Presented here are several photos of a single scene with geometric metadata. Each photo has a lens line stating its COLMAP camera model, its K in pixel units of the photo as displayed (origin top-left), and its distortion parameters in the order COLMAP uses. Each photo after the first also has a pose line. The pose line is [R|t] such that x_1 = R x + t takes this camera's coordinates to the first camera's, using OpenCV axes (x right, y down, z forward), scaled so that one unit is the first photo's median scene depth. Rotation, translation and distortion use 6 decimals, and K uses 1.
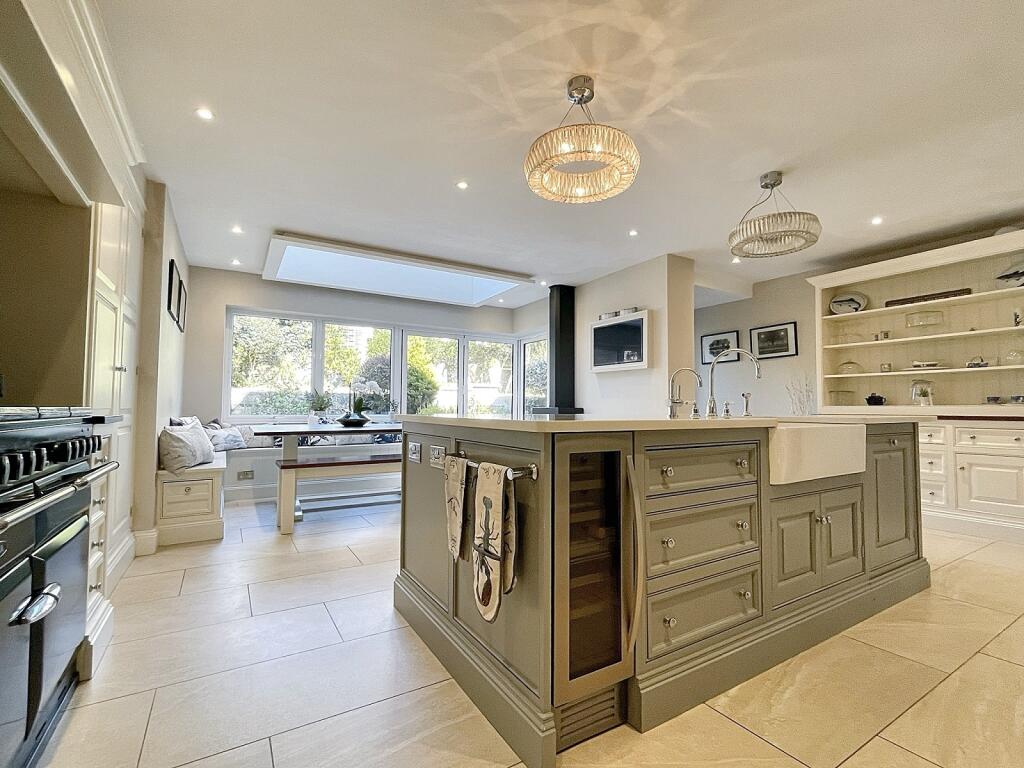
lens RADIAL K [[461.4, 0, 517.7], [0, 461.4, 384.1], [0, 0, 1]] dist [0.000681, 0.000753]
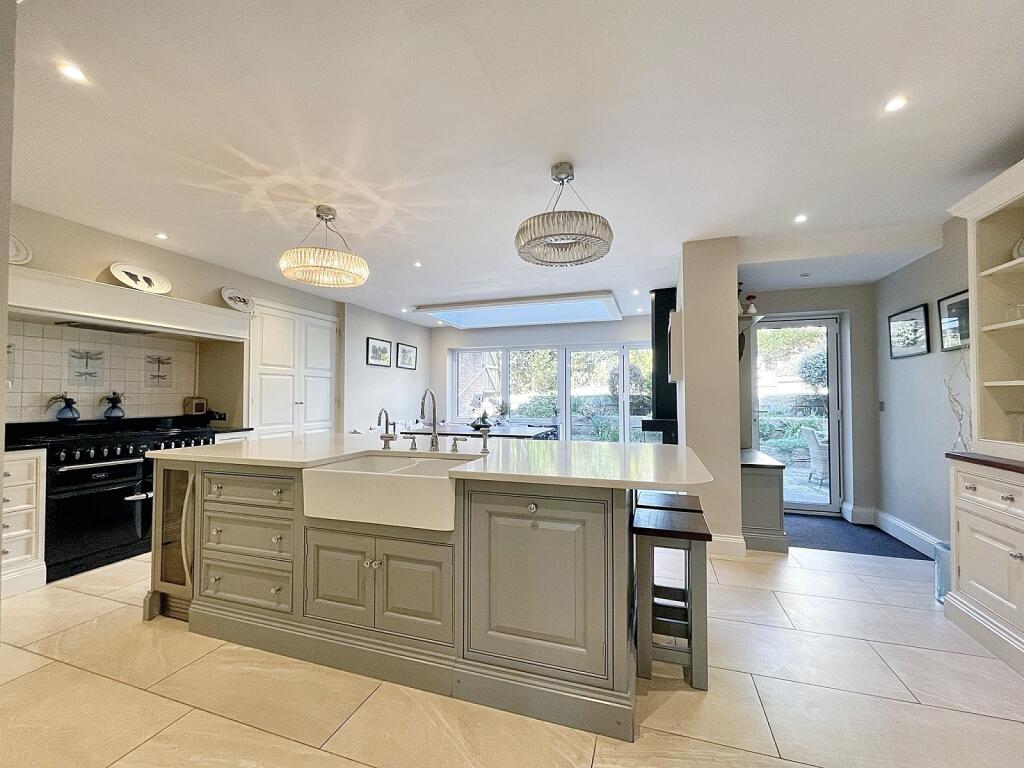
lens RADIAL K [[413.6, 0, 521.3], [0, 413.6, 384.3], [0, 0, 1]] dist [0.001448, 0.000015]
pose [[0.646723, -0.028118, -0.762206, 0.804773], [0.043186, 0.999067, -0.000214, -0.046932], [0.761501, -0.032778, 0.647334, 0.335317]]
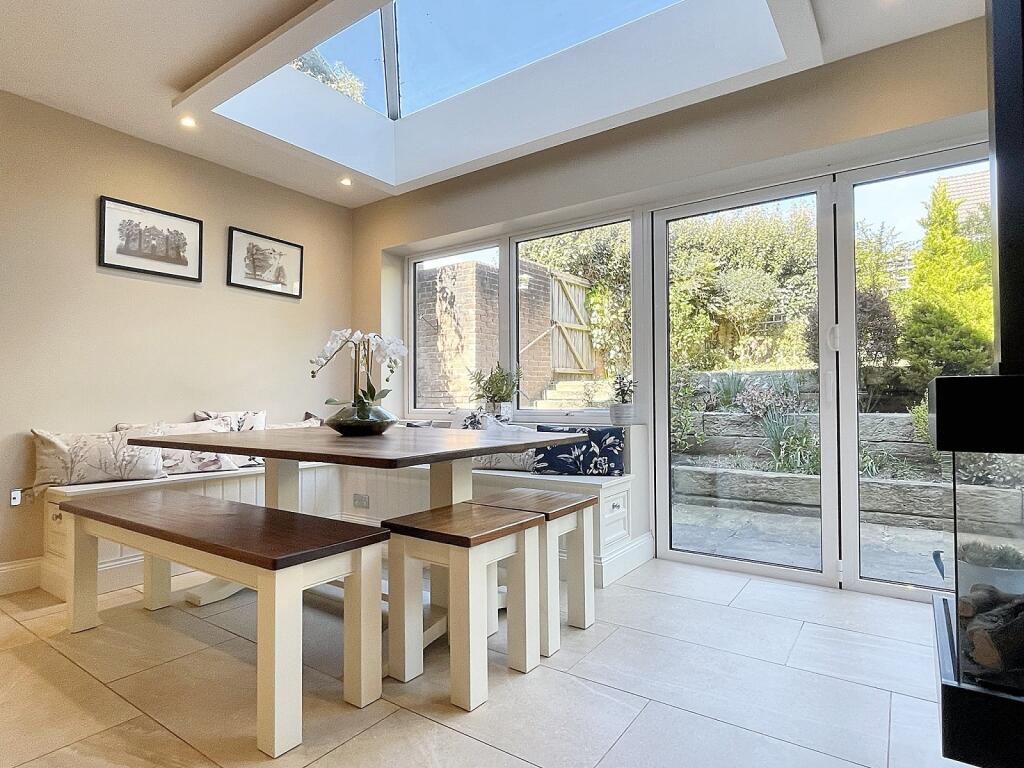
lens RADIAL K [[557.0, 0, 520.3], [0, 557.0, 388.7], [0, 0, 1]] dist [-0.005474, -0.002196]
pose [[0.396107, -0.023110, -0.917914, 0.277215], [0.054940, 0.998489, -0.001431, 0.063183], [0.916559, -0.049864, 0.396778, 1.092298]]
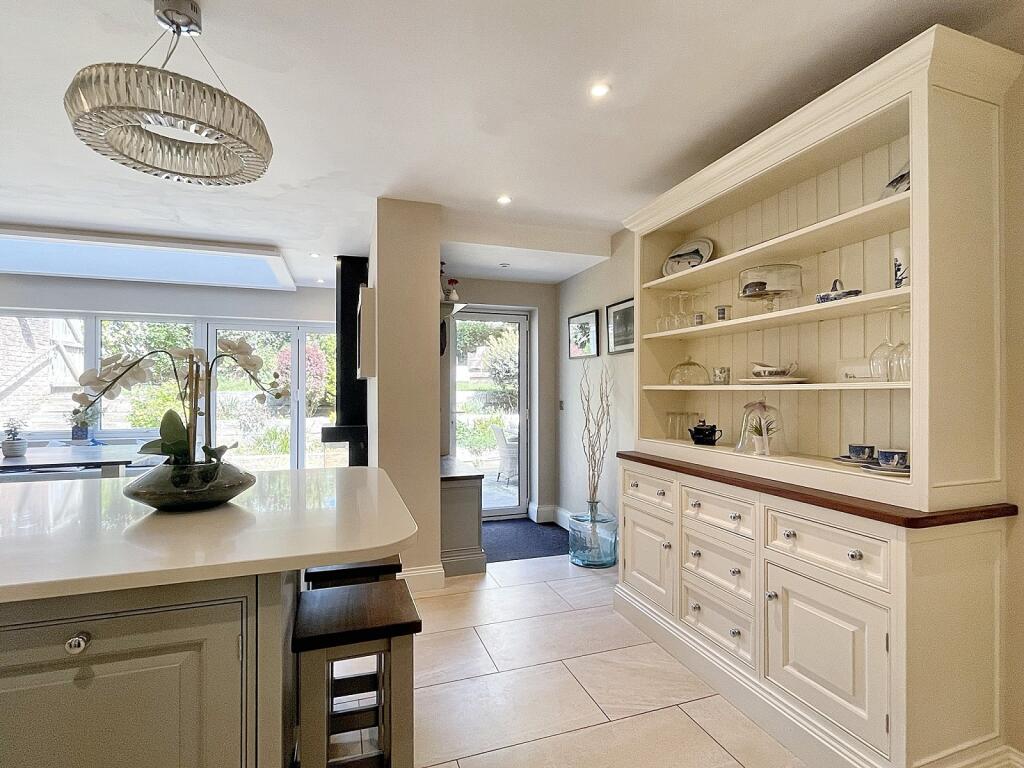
lens RADIAL K [[494.6, 0, 510.7], [0, 494.6, 389.6], [0, 0, 1]] dist [-0.002477, -0.000985]
pose [[0.974875, -0.005478, -0.222685, 0.754619], [0.016063, 0.998824, 0.045750, -0.053522], [0.222173, -0.048178, 0.973816, 0.423549]]
